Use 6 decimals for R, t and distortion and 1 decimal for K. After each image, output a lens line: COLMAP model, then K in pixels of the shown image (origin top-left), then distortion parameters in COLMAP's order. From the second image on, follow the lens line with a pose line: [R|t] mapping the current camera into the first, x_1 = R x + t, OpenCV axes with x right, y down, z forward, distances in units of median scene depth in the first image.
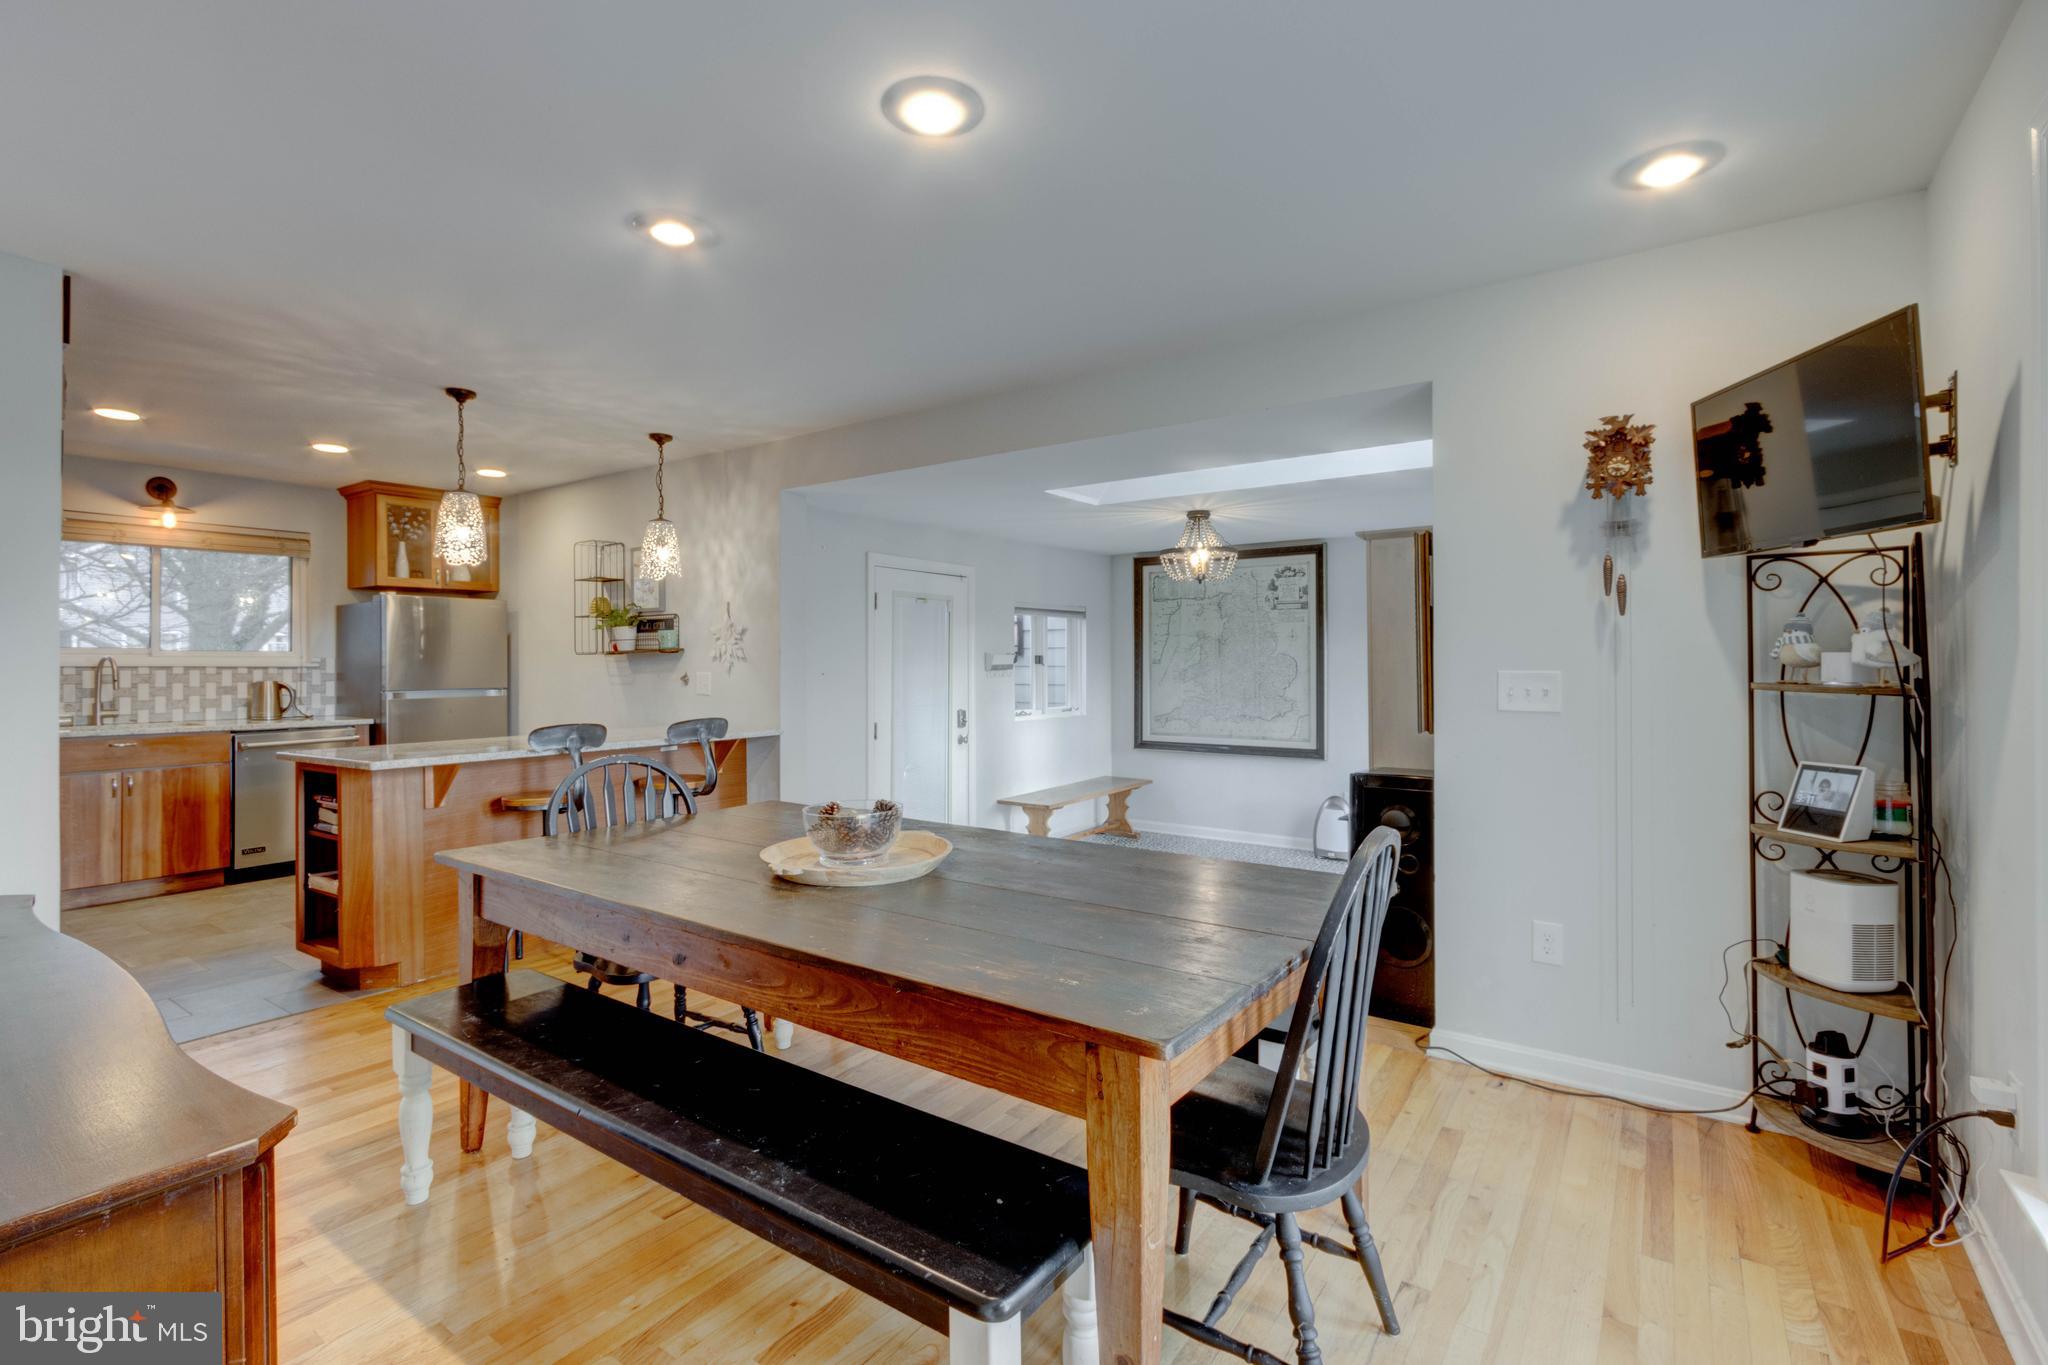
lens RADIAL K [[935.6, 0, 1017.8], [0, 935.6, 665.8], [0, 0, 1]] dist [0.002159, -0.001443]
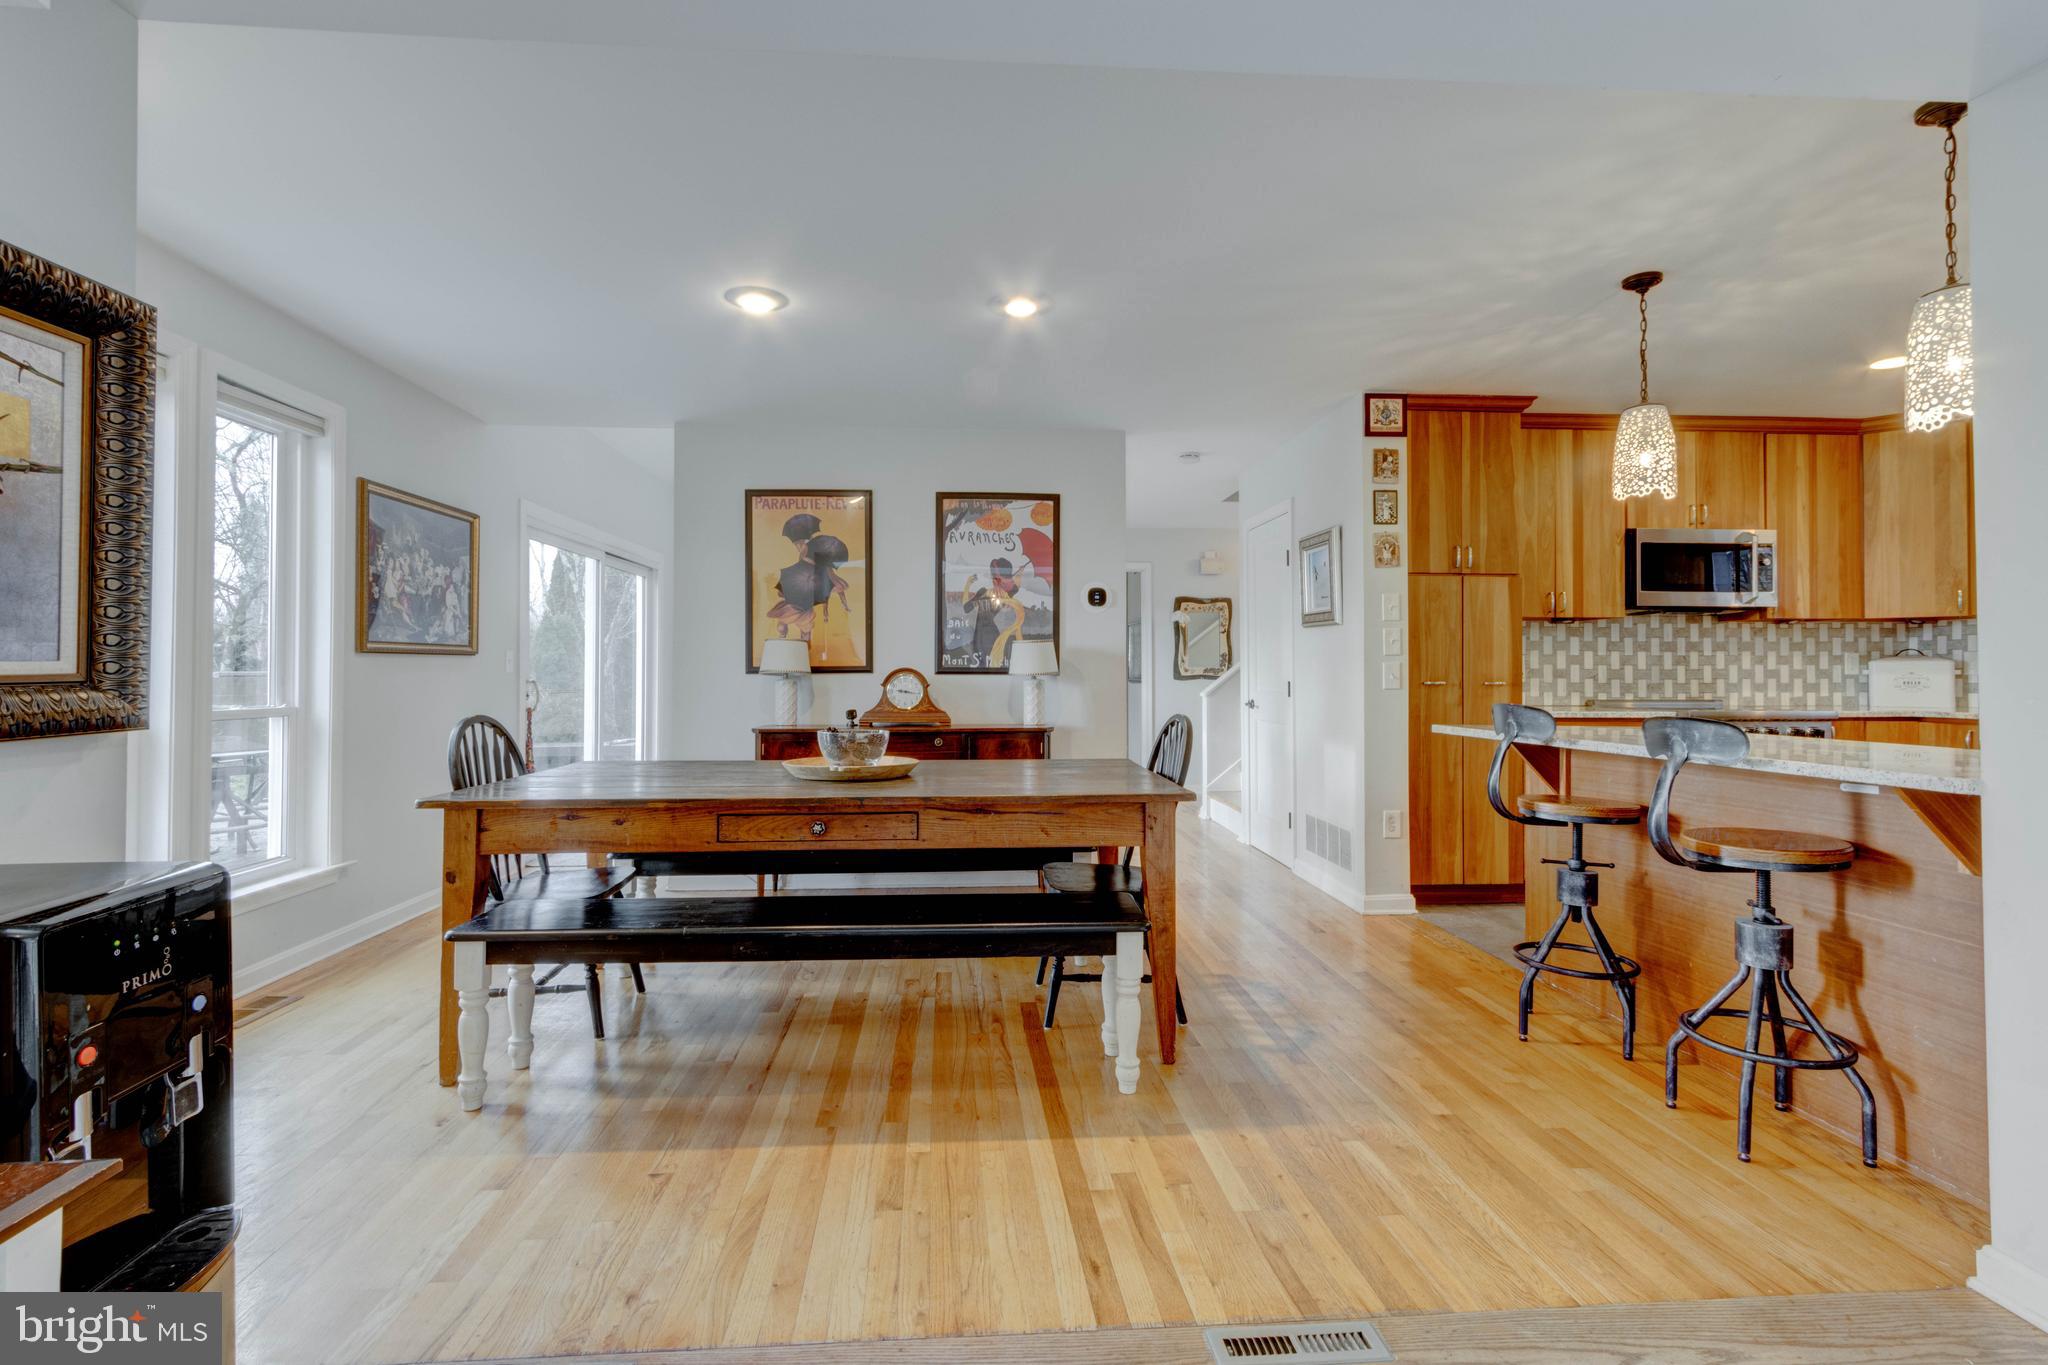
lens RADIAL K [[935.6, 0, 1019.7], [0, 935.6, 657.0], [0, 0, 1]] dist [0.002159, -0.001443]
pose [[-0.769978, -0.009187, -0.638004, 0.221114], [-0.001645, 0.999922, -0.012413, 0.023868], [0.638068, -0.008509, -0.769933, 0.938554]]
